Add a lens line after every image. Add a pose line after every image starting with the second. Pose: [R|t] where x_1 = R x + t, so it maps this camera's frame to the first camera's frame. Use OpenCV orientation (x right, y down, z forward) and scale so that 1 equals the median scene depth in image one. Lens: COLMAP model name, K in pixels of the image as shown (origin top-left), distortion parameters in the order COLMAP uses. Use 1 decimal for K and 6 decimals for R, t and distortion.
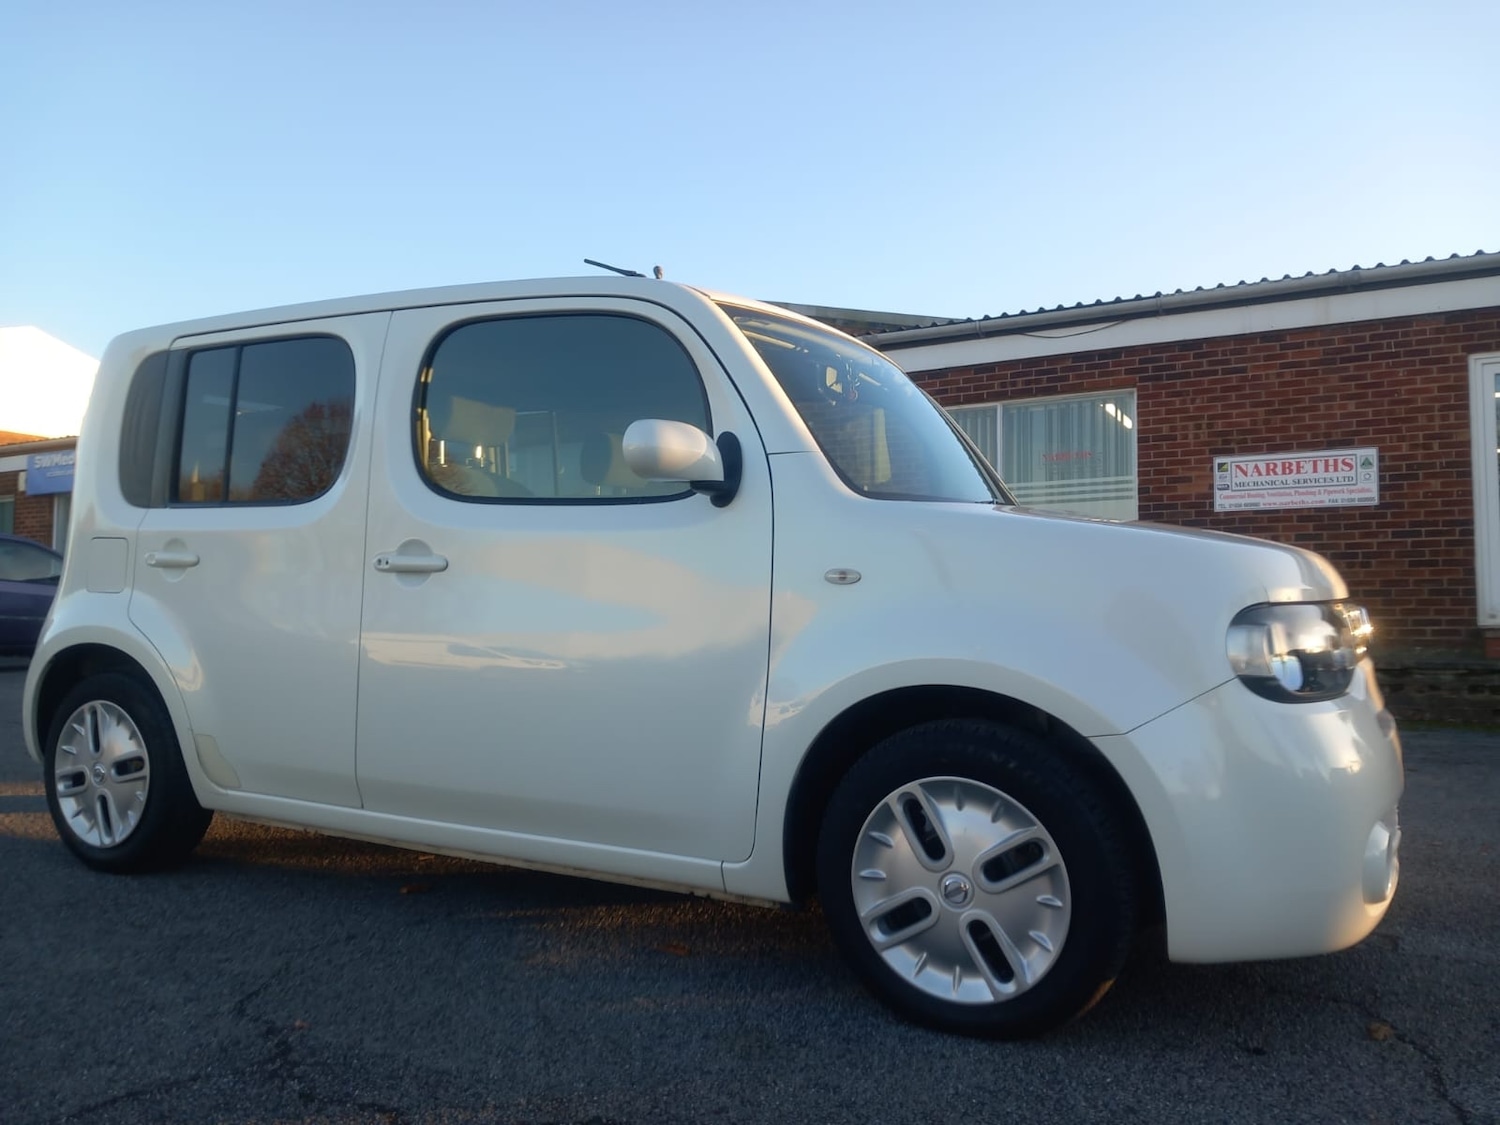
lens RADIAL K [[1195.2, 0, 752.4], [0, 1195.2, 564.7], [0, 0, 1]] dist [0.033639, -0.051317]
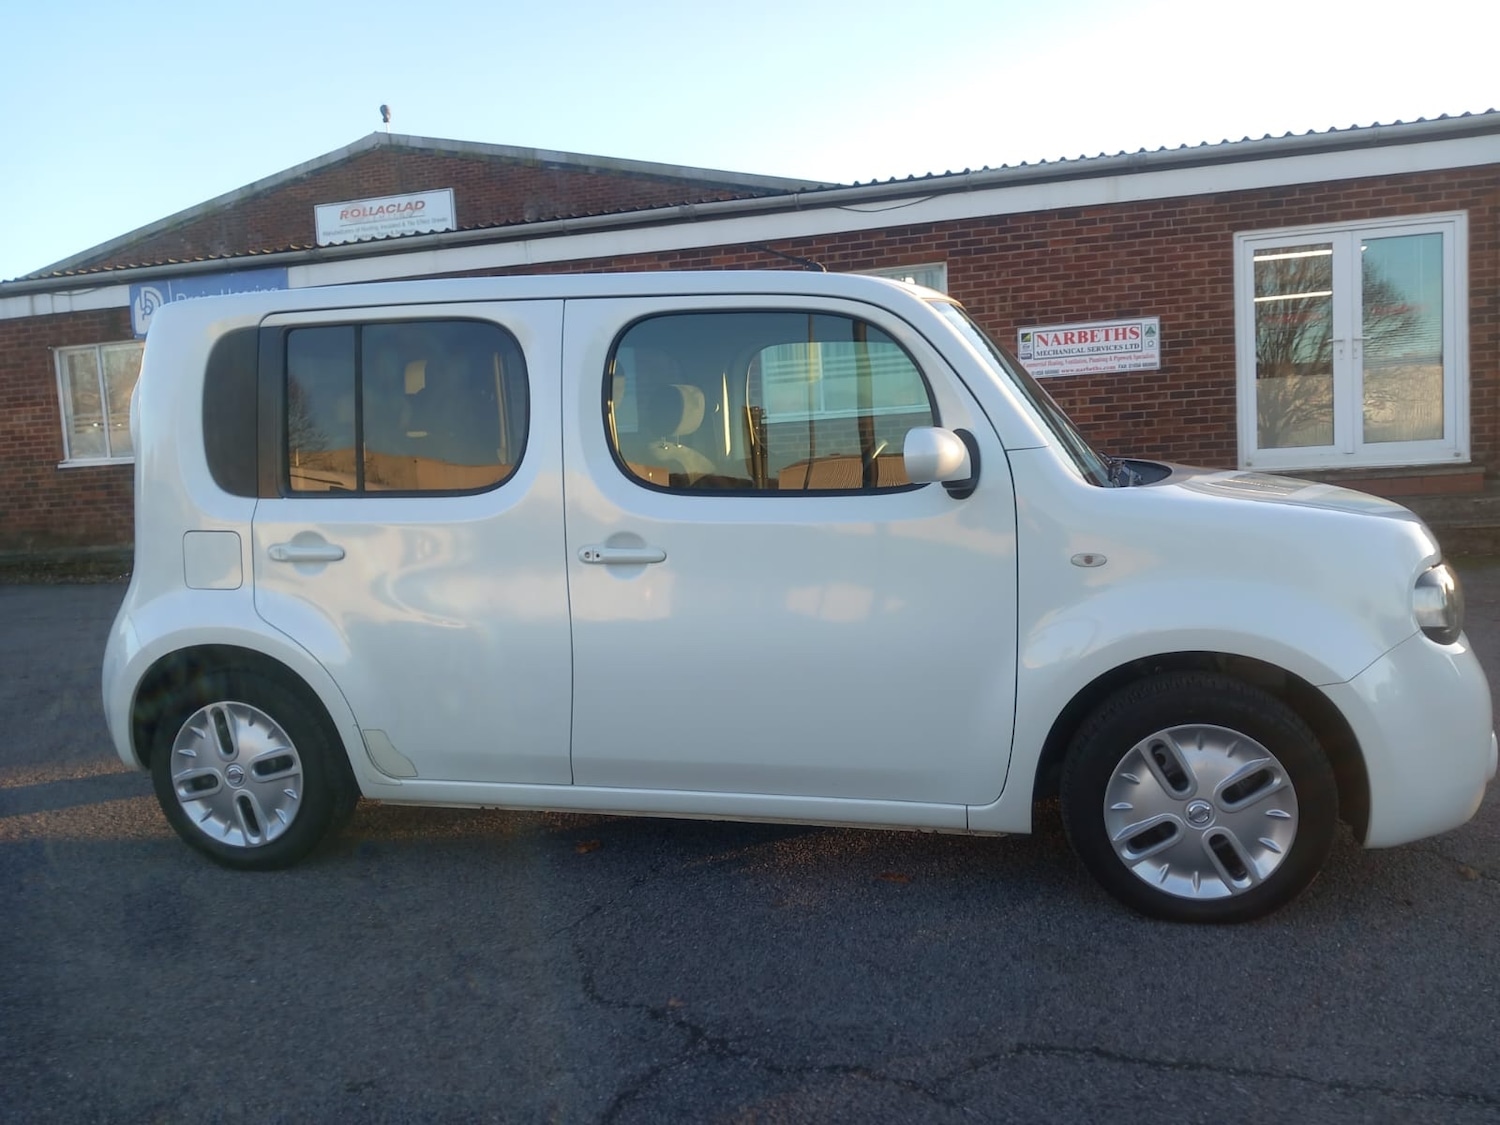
lens RADIAL K [[1195.2, 0, 754.6], [0, 1195.2, 574.3], [0, 0, 1]] dist [0.033639, -0.051317]
pose [[0.964846, -0.079281, 0.250574, -0.375149], [0.042132, 0.987744, 0.150289, -0.117001], [-0.259418, -0.134449, 0.956361, -0.017131]]
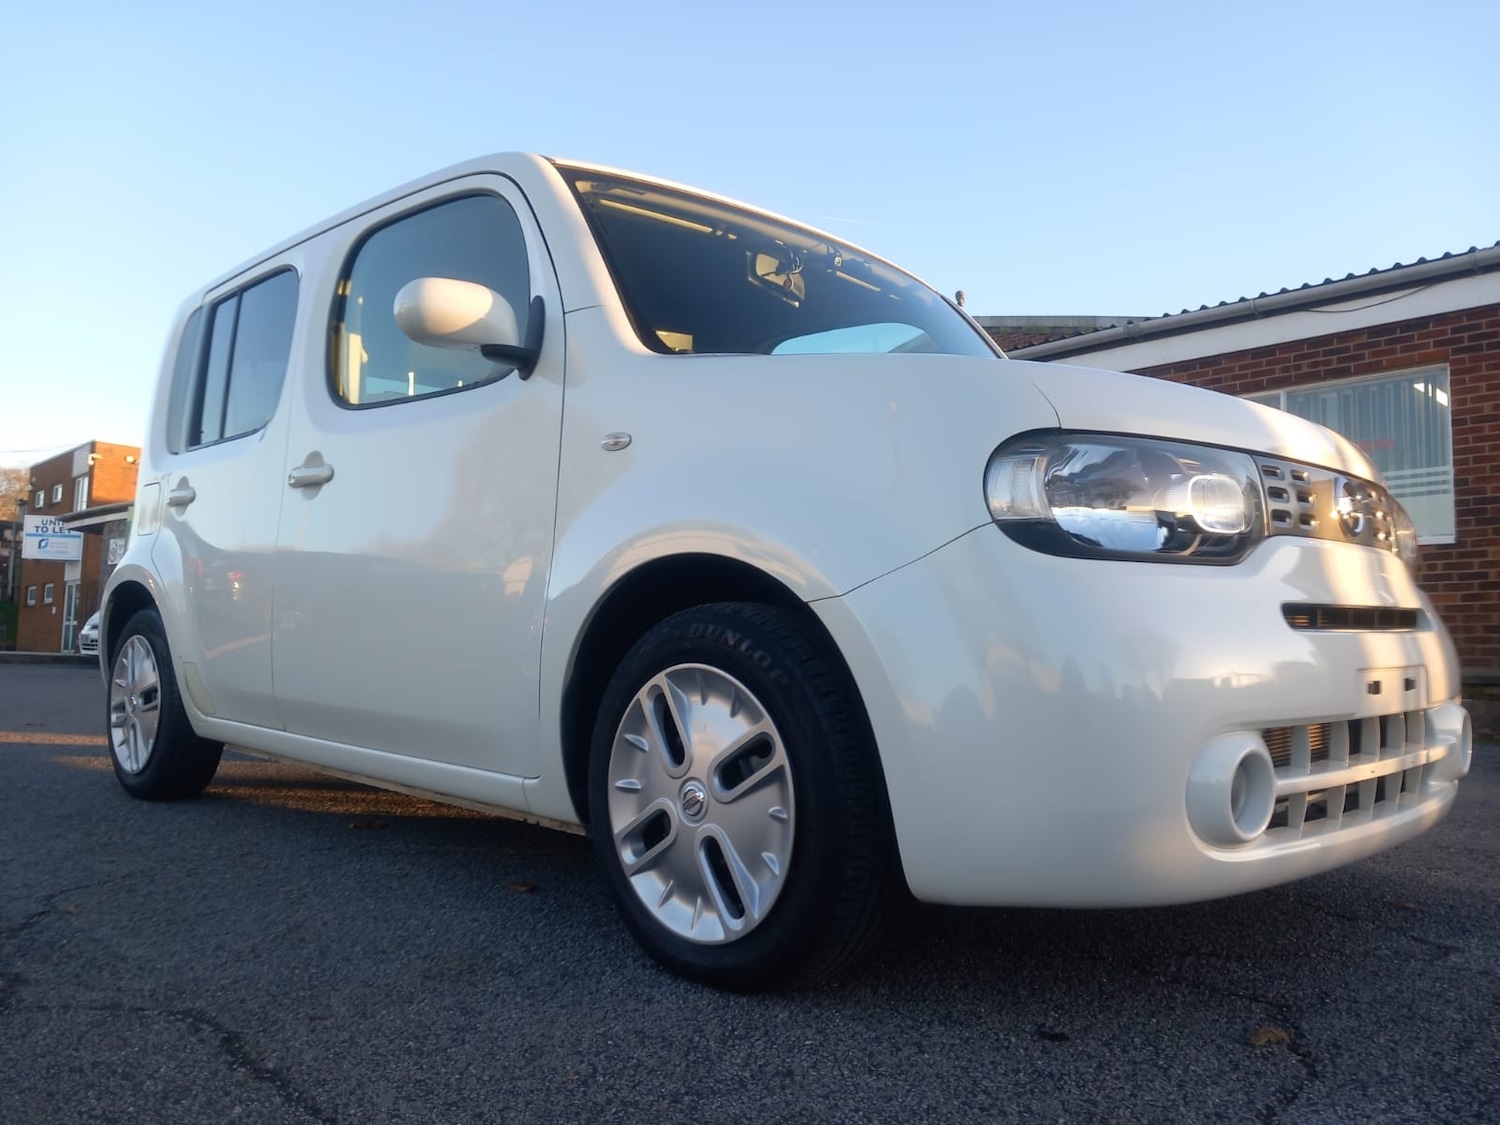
lens RADIAL K [[1195.2, 0, 766.8], [0, 1195.2, 566.4], [0, 0, 1]] dist [0.033639, -0.051317]
pose [[0.955782, -0.009457, -0.293925, 0.308647], [-0.003008, 0.999116, -0.041930, 0.097671], [0.294061, 0.040960, 0.954908, 0.153058]]
